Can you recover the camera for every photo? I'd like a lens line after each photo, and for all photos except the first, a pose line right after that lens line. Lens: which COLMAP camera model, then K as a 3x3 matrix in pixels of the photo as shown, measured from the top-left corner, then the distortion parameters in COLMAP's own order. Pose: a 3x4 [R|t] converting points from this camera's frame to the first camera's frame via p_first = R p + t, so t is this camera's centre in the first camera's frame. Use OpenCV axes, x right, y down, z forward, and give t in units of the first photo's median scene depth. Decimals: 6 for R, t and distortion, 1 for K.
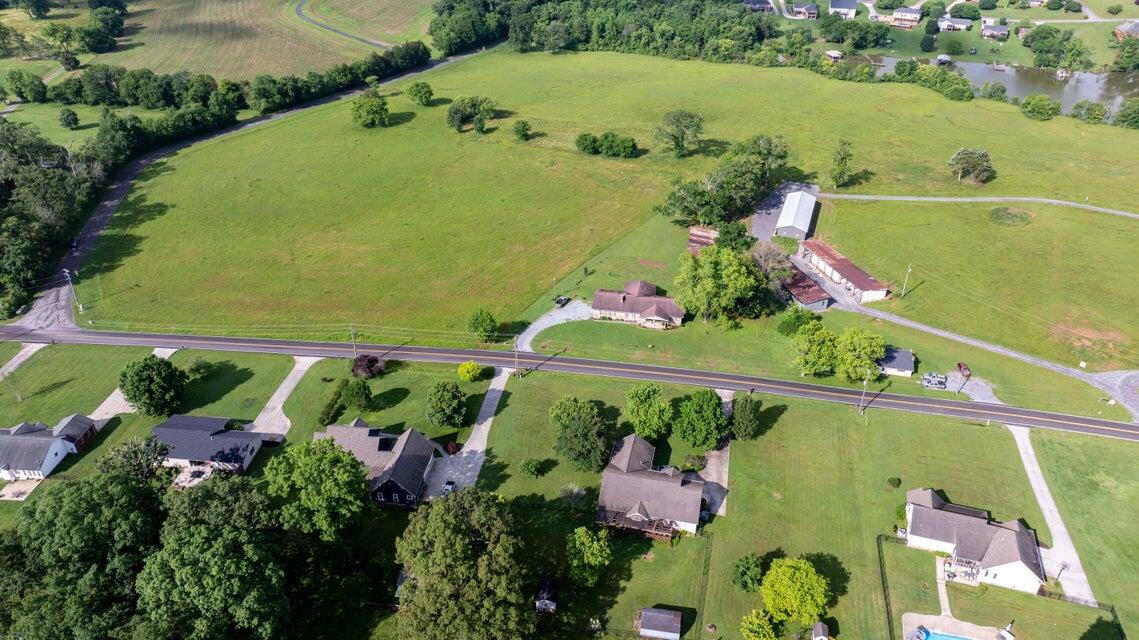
lens RADIAL K [[799.7, 0, 573.3], [0, 799.7, 315.7], [0, 0, 1]] dist [-0.040575, 0.041424]
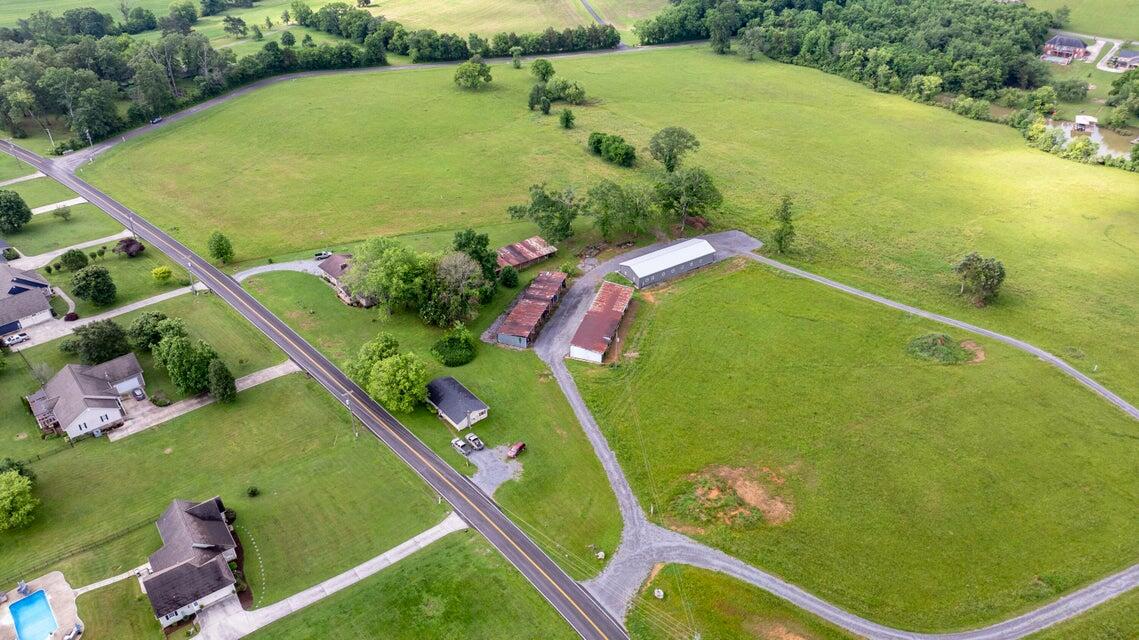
lens RADIAL K [[799.7, 0, 573.3], [0, 799.7, 315.7], [0, 0, 1]] dist [-0.040575, 0.041424]
pose [[0.805363, 0.322152, -0.497602, 0.504992], [-0.317858, 0.943244, 0.096215, -0.092859], [0.500356, 0.080679, 0.862053, 0.148736]]
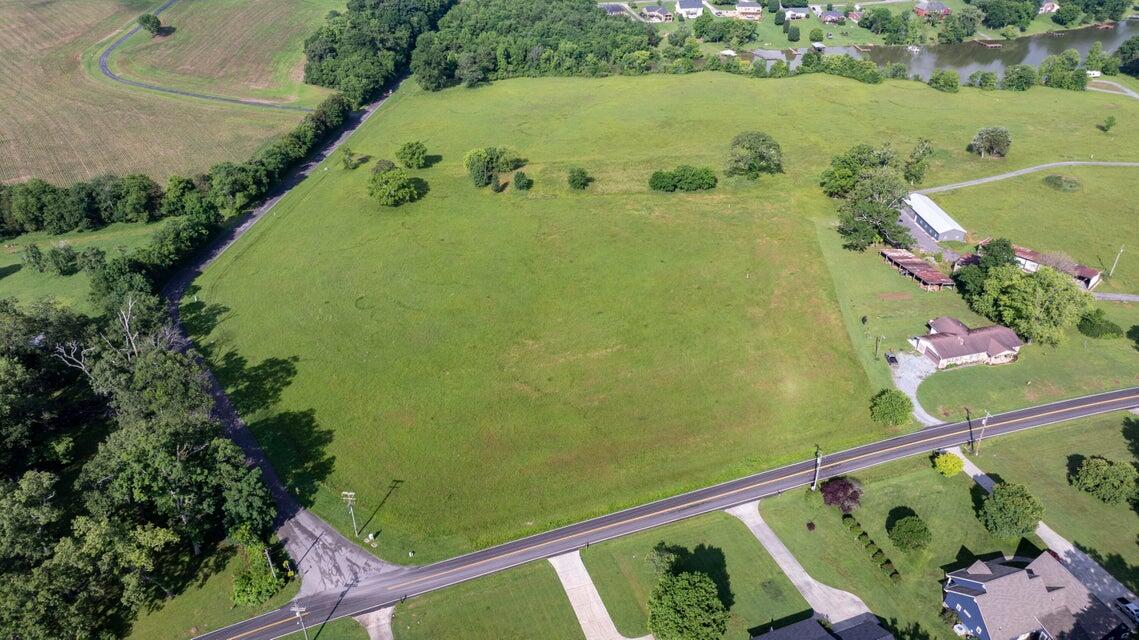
lens RADIAL K [[799.7, 0, 573.3], [0, 799.7, 315.7], [0, 0, 1]] dist [-0.040575, 0.041424]
pose [[0.908155, -0.226433, 0.352111, -0.400694], [0.228314, 0.972893, 0.036778, -0.111946], [-0.350894, 0.046991, 0.935236, 0.165195]]
